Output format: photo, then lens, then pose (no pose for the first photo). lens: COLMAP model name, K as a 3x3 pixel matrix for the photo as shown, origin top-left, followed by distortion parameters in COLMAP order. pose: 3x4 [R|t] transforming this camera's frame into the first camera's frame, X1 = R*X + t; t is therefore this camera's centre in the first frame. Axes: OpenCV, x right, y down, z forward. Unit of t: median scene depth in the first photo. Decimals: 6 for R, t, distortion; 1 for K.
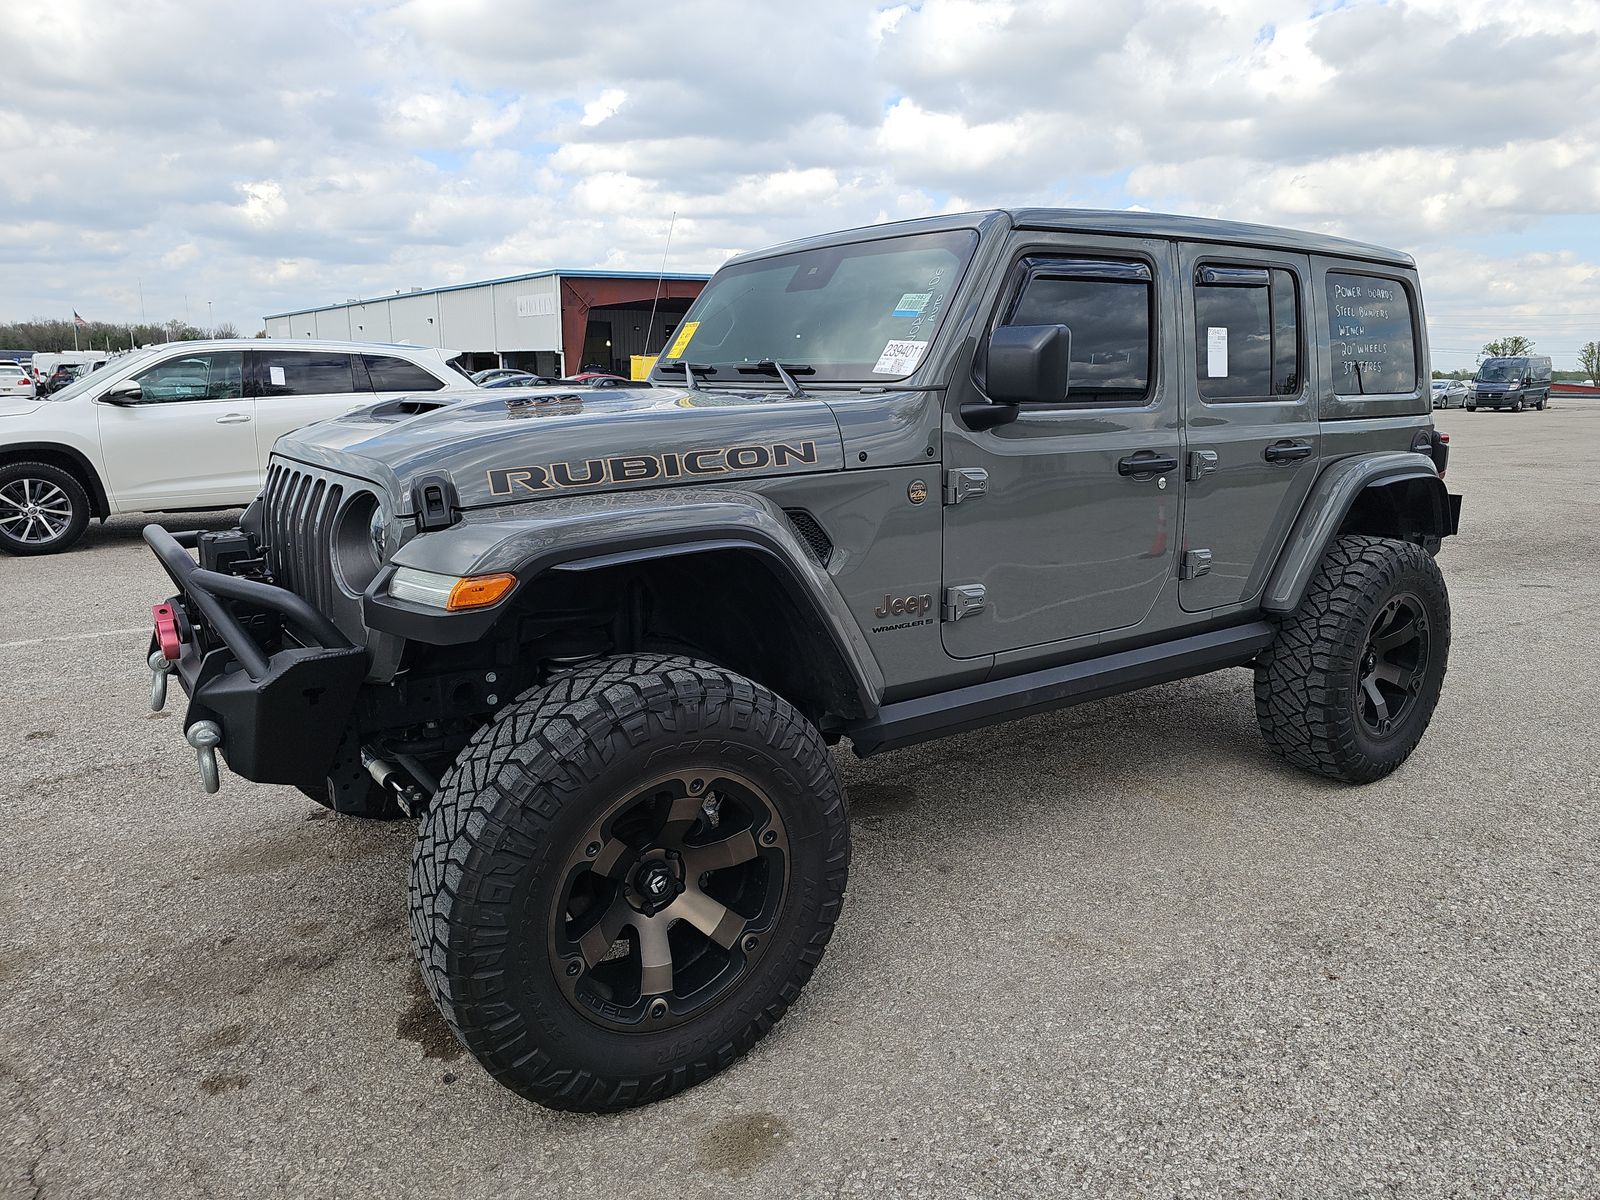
lens RADIAL K [[1097.0, 0, 800.0], [0, 1097.0, 575.8], [0, 0, 1]] dist [-0.000263, -0.048192]
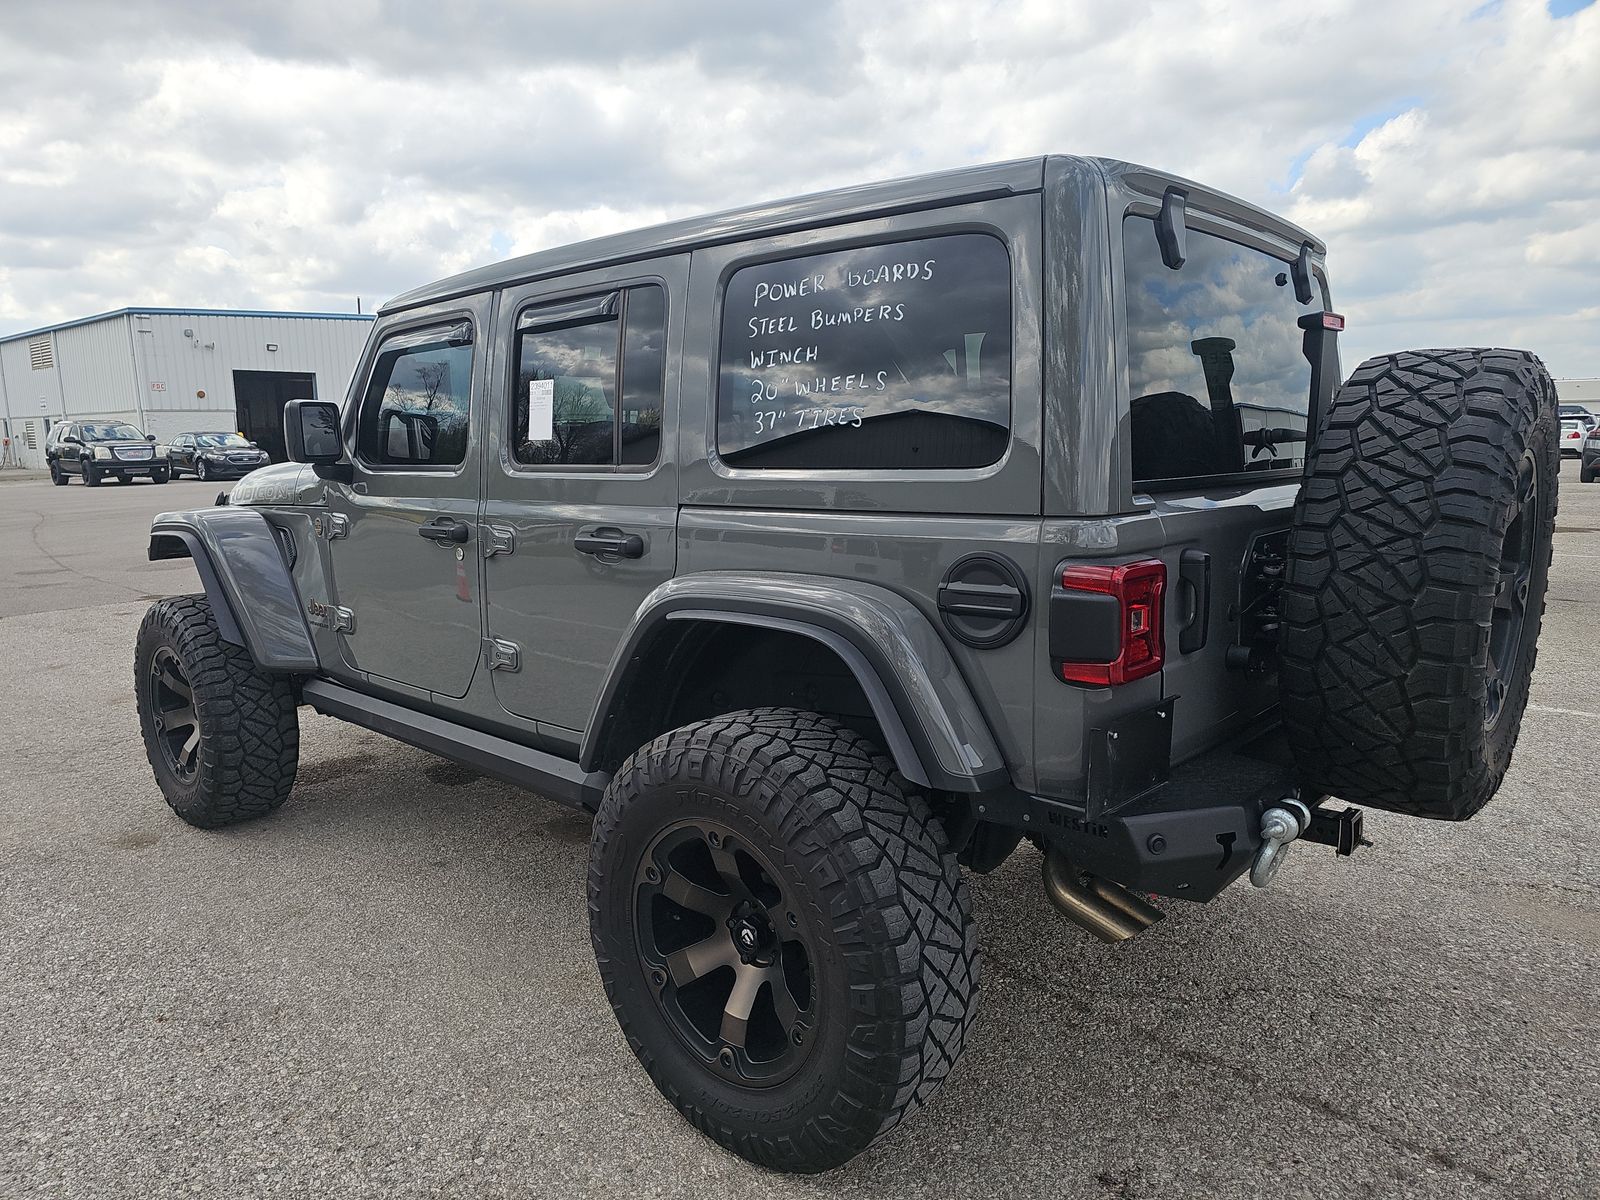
lens RADIAL K [[1088.1, 0, 800.0], [0, 1088.1, 600.0], [0, 0, 1]] dist [-0.000791, -0.002617]
pose [[0.200574, 0.144952, -0.968896, 1.241354], [-0.165451, 0.979800, 0.112332, -0.190913], [0.965607, 0.137774, 0.220504, 1.038538]]
